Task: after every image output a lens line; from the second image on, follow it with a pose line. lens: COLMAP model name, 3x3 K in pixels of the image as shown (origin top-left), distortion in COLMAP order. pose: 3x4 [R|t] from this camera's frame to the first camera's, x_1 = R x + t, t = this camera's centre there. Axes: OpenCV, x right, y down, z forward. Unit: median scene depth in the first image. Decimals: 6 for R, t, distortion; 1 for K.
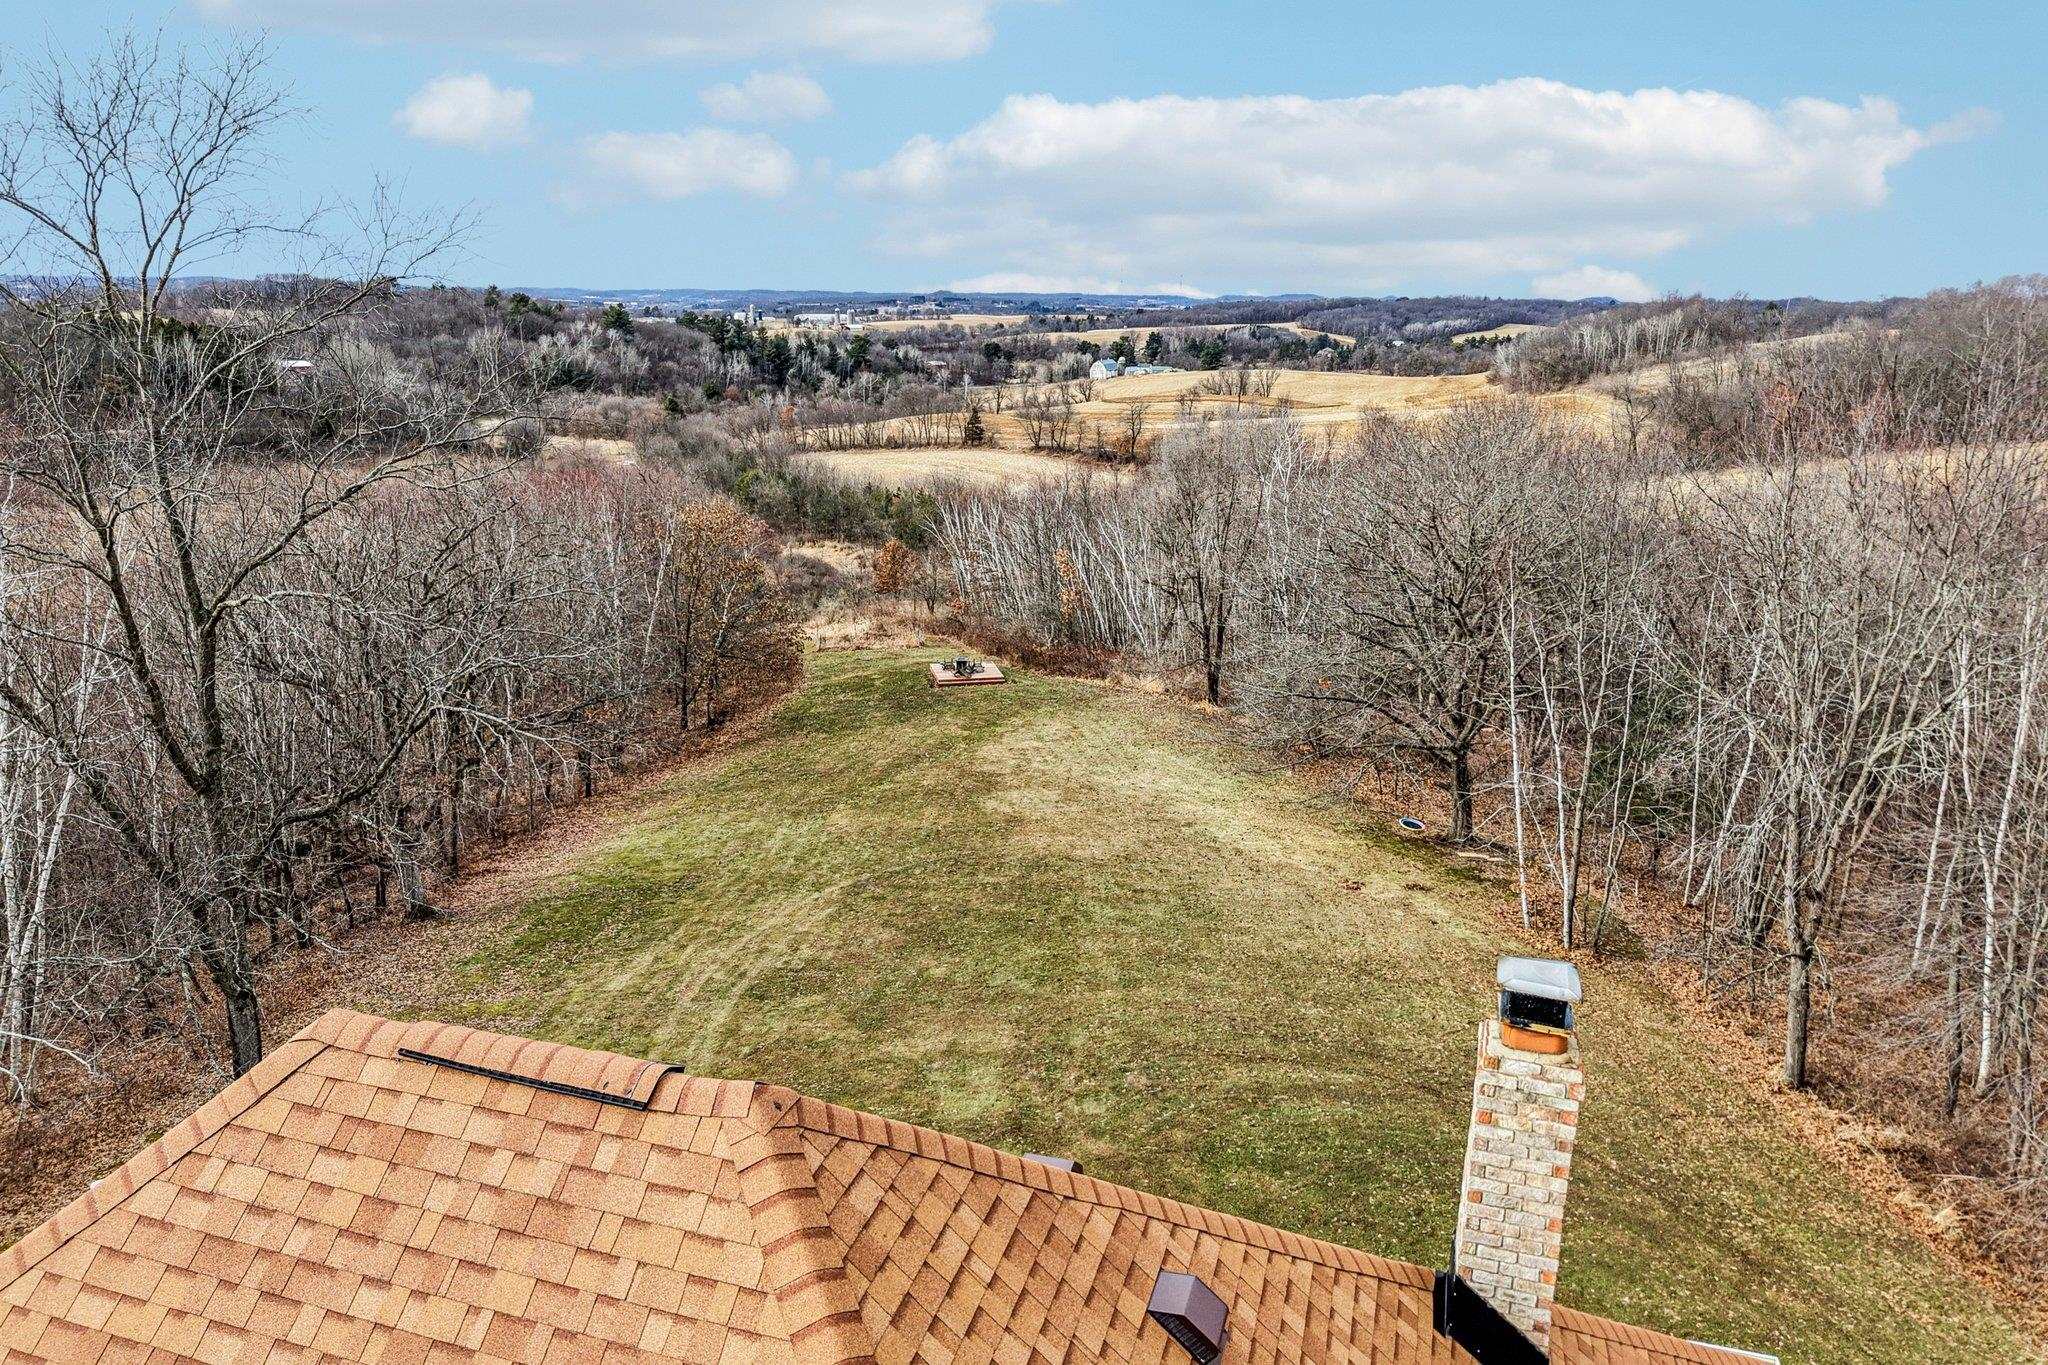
lens RADIAL K [[1396.1, 0, 1024.6], [0, 1396.1, 668.5], [0, 0, 1]] dist [0.011679, -0.013528]
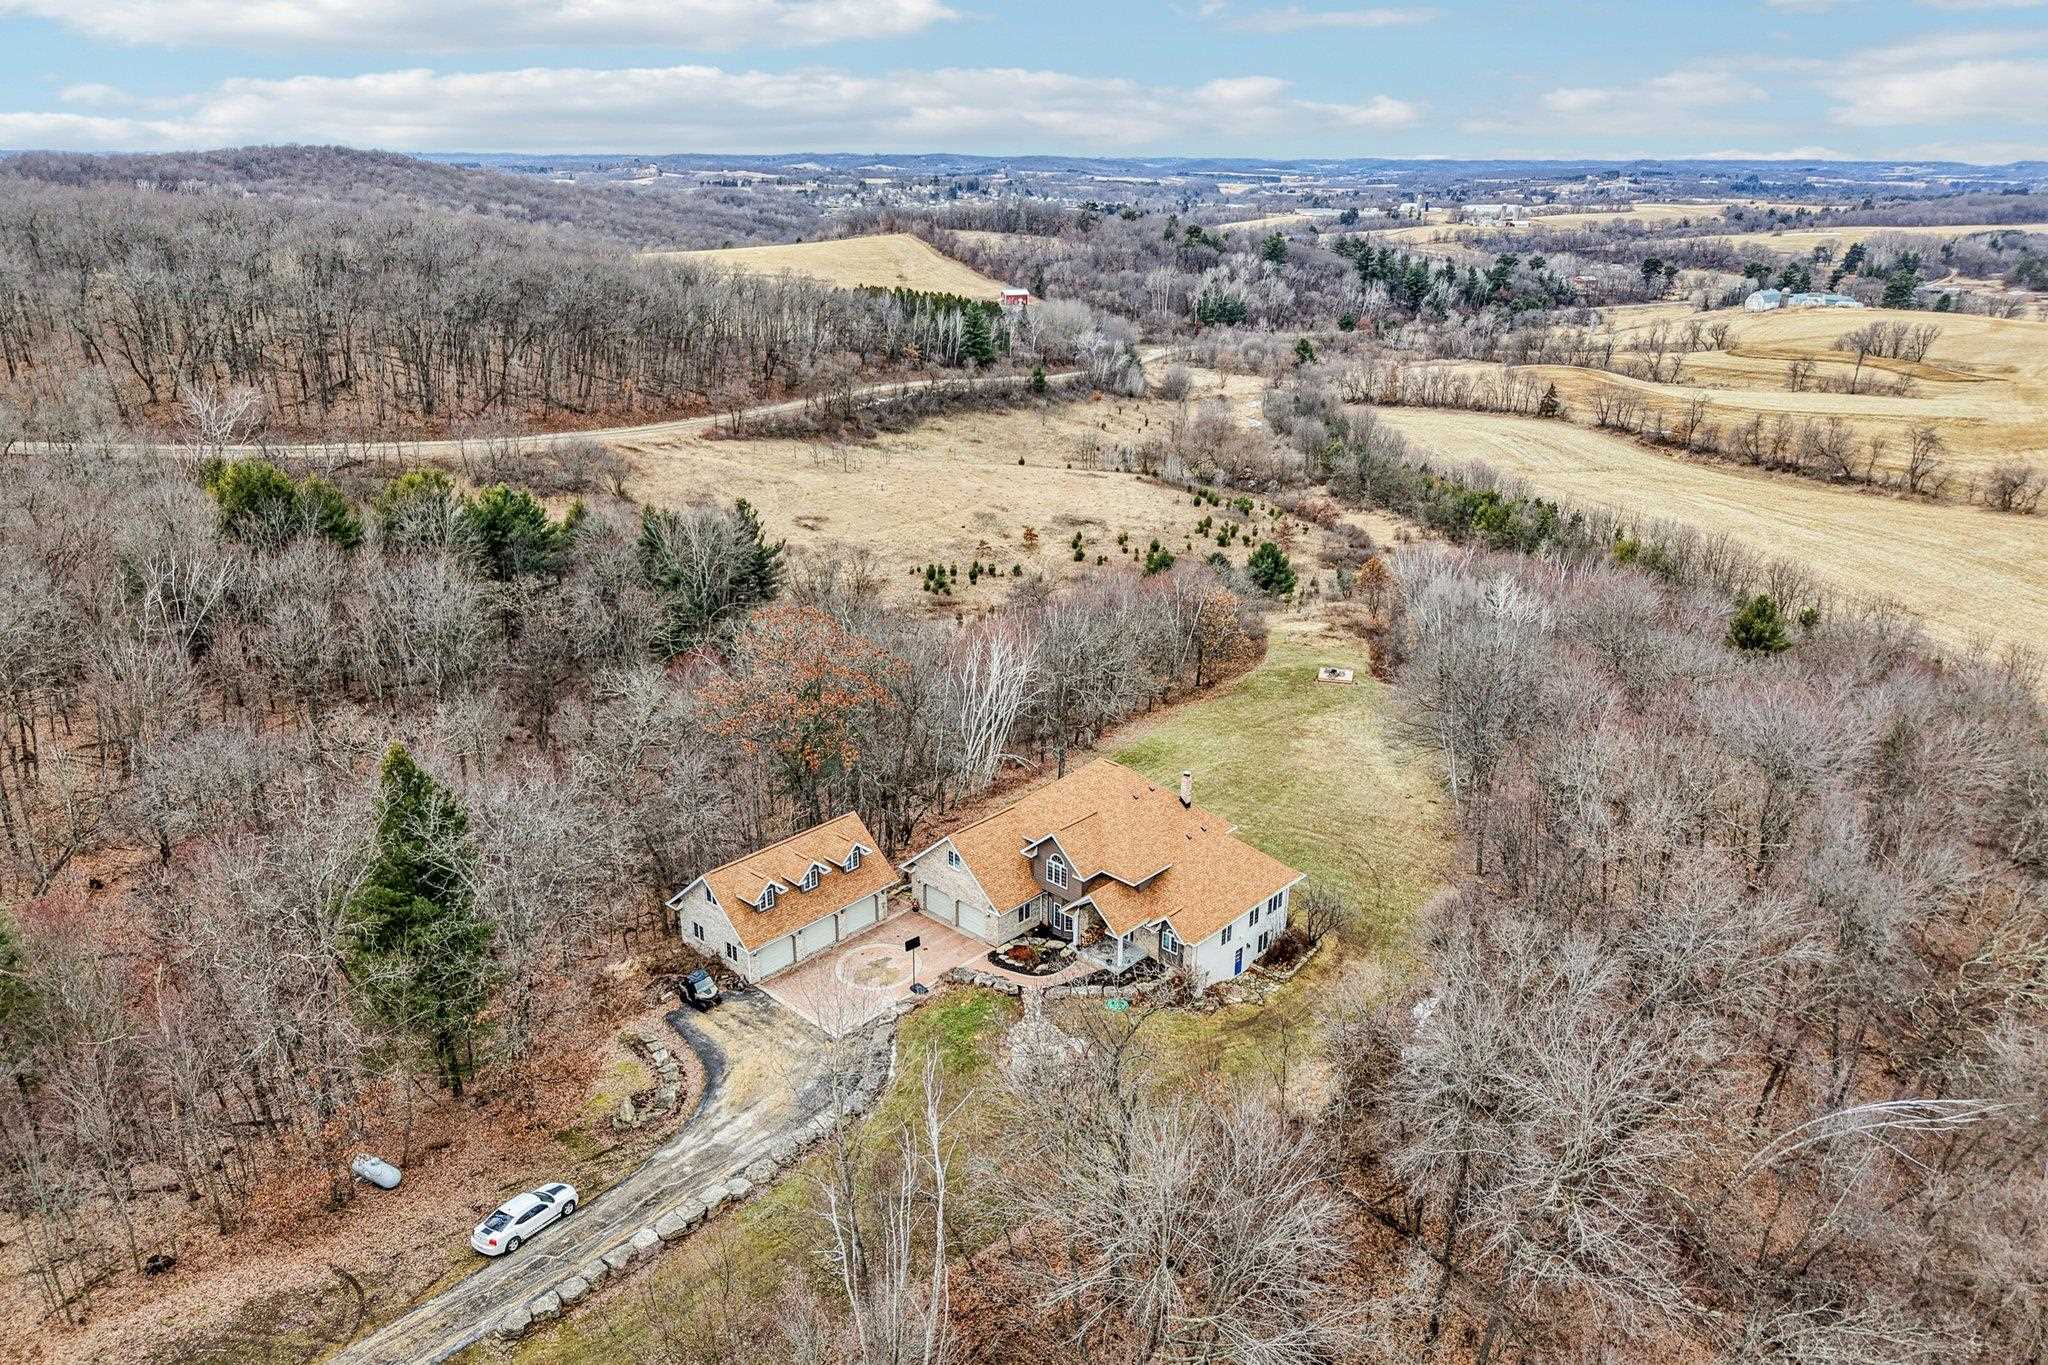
lens RADIAL K [[1396.1, 0, 1025.8], [0, 1396.1, 681.1], [0, 0, 1]] dist [0.011679, -0.013528]
pose [[0.898019, 0.149299, -0.413850, 0.049926], [-0.108036, 0.986691, 0.121527, -0.023254], [0.426486, -0.064423, 0.902197, -0.130168]]
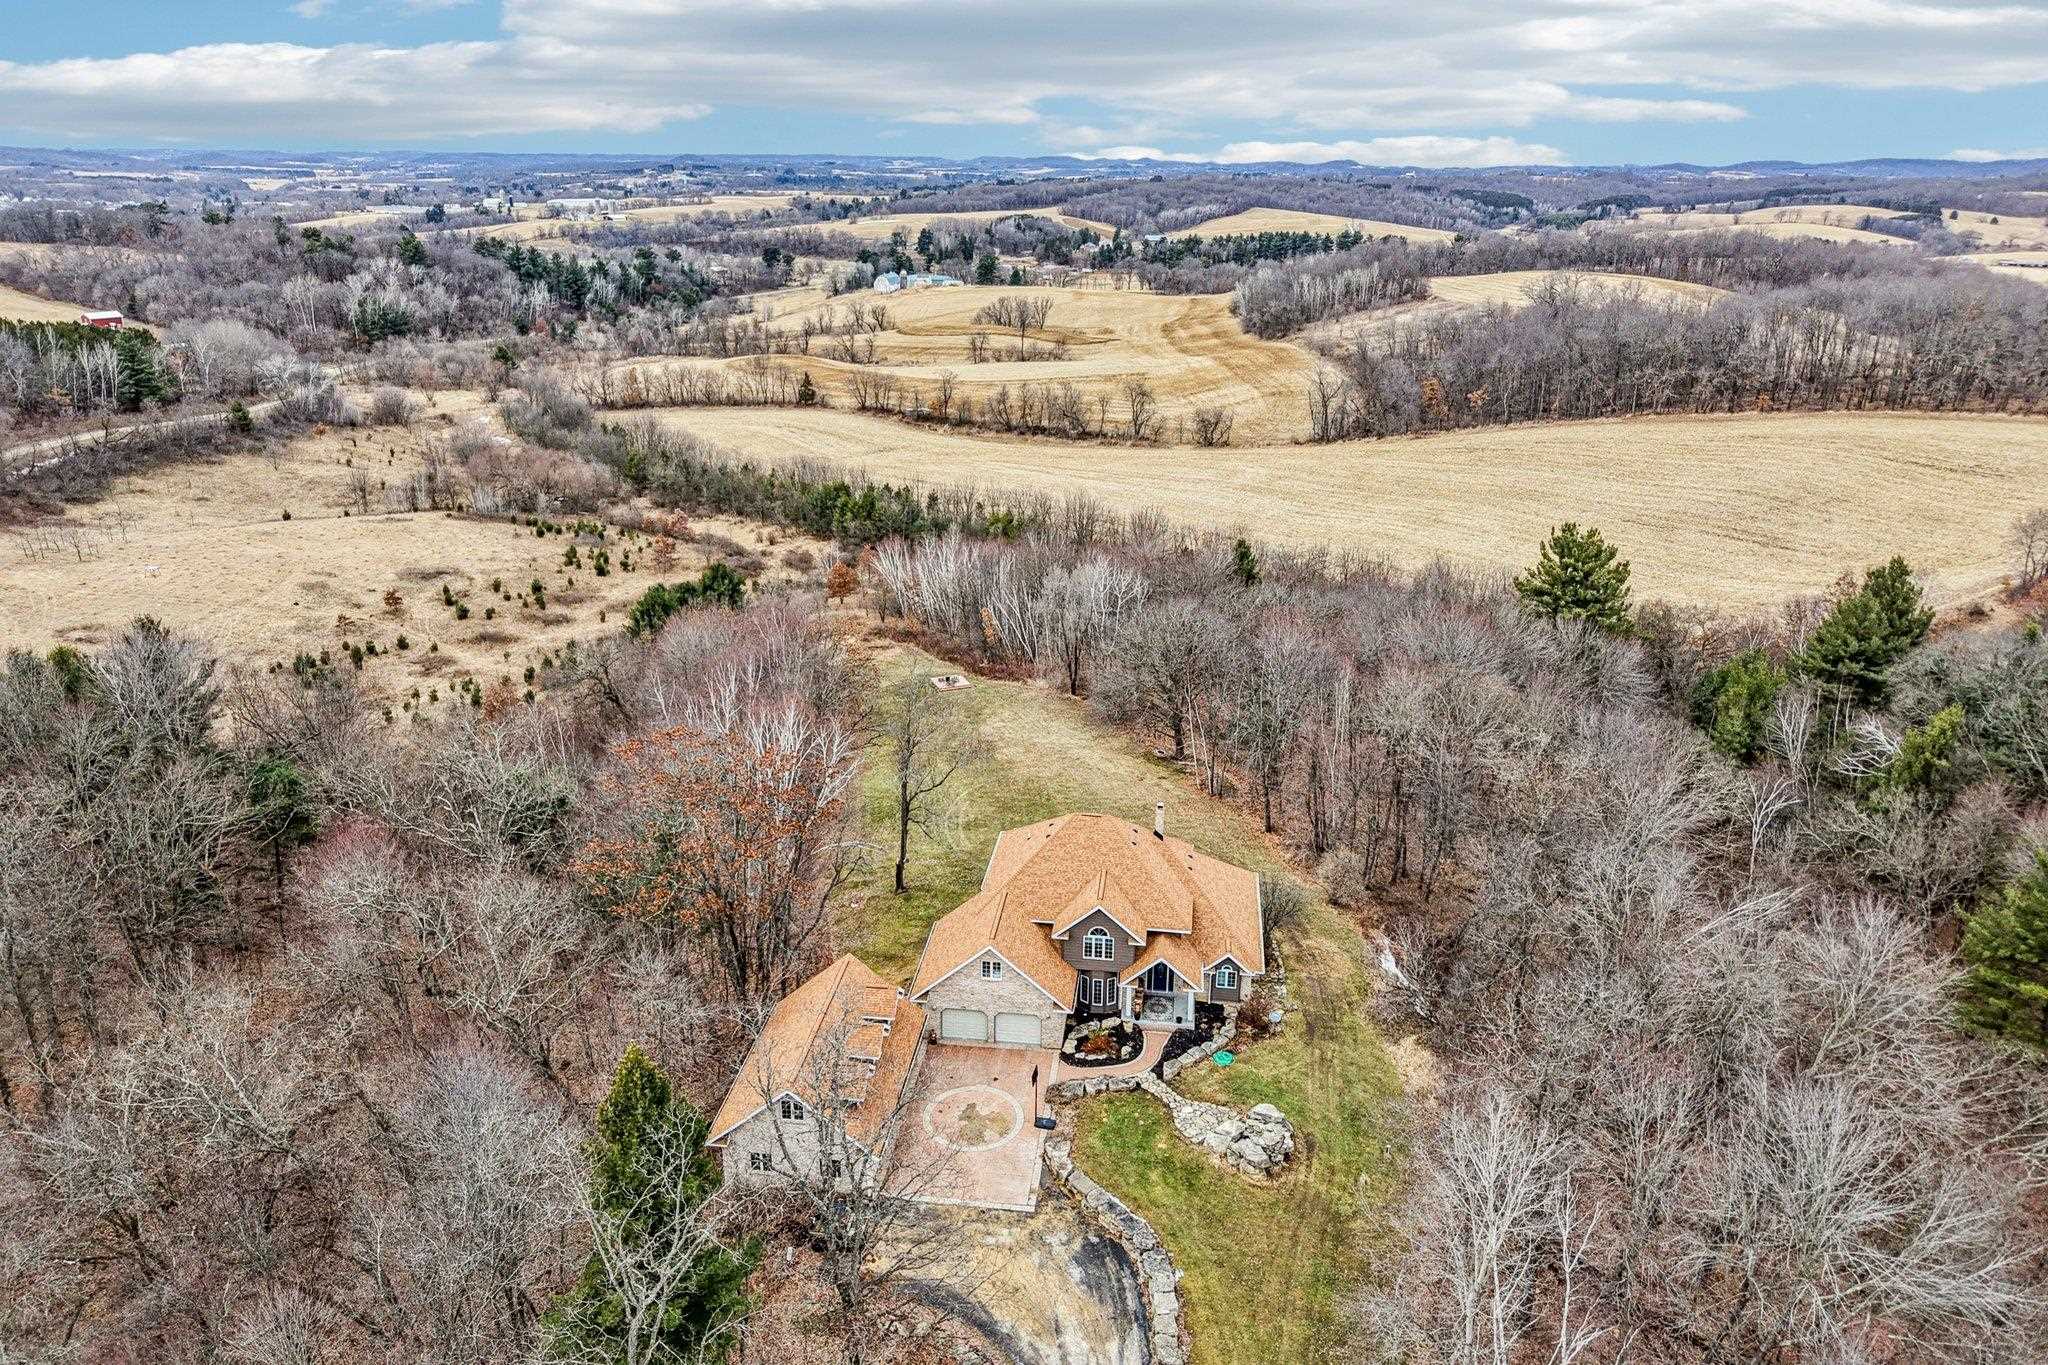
lens RADIAL K [[1396.1, 0, 1034.3], [0, 1396.1, 701.4], [0, 0, 1]] dist [0.011679, -0.013528]
pose [[0.984899, -0.064391, 0.160713, -0.030544], [0.045412, 0.991844, 0.119095, -0.025266], [-0.167071, -0.109999, 0.979790, -0.124824]]
